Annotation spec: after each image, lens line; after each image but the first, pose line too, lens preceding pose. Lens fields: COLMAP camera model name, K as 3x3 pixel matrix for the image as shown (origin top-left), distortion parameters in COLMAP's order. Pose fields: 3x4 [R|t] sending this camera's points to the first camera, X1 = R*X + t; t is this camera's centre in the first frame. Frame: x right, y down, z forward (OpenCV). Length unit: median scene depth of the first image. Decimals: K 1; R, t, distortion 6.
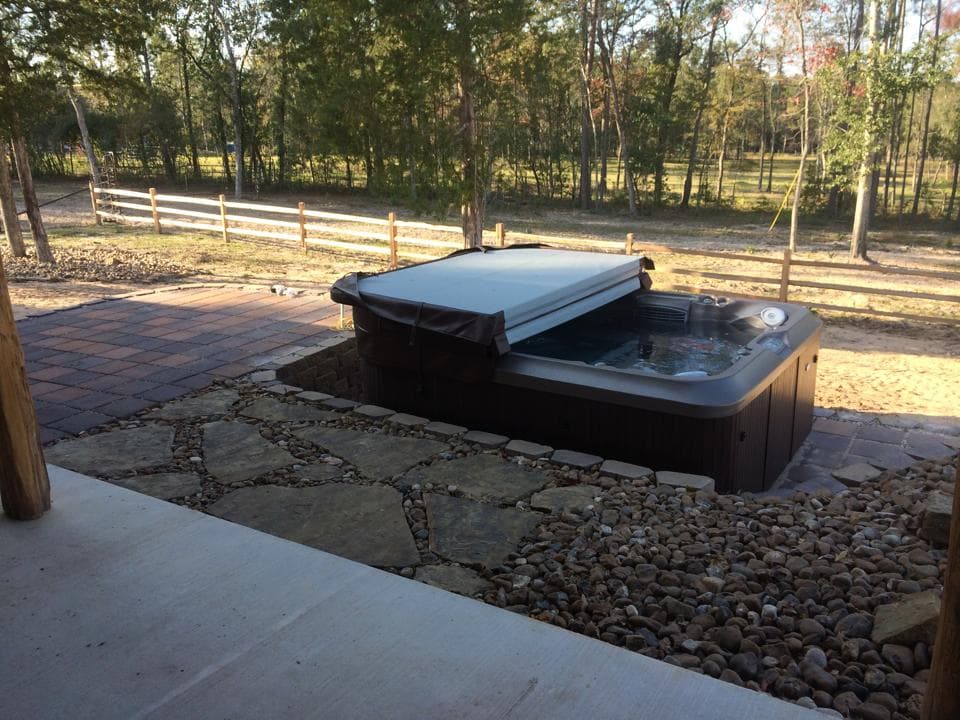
lens RADIAL K [[810.3, 0, 480.0], [0, 810.3, 360.0], [0, 0, 1]] dist [0.053606, -0.005618]
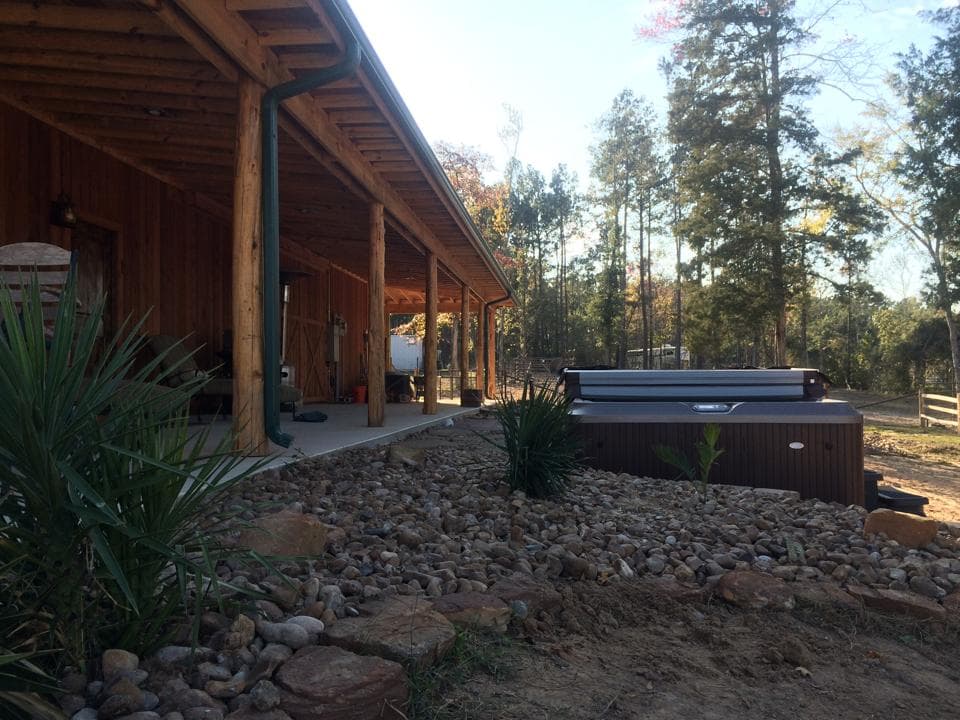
lens RADIAL K [[810.3, 0, 480.0], [0, 810.3, 360.0], [0, 0, 1]] dist [0.053606, -0.005618]
pose [[0.430852, 0.001303, -0.902422, 0.404321], [-0.256631, 0.958888, -0.121141, 0.046890], [0.865163, 0.283783, 0.413473, 0.043436]]
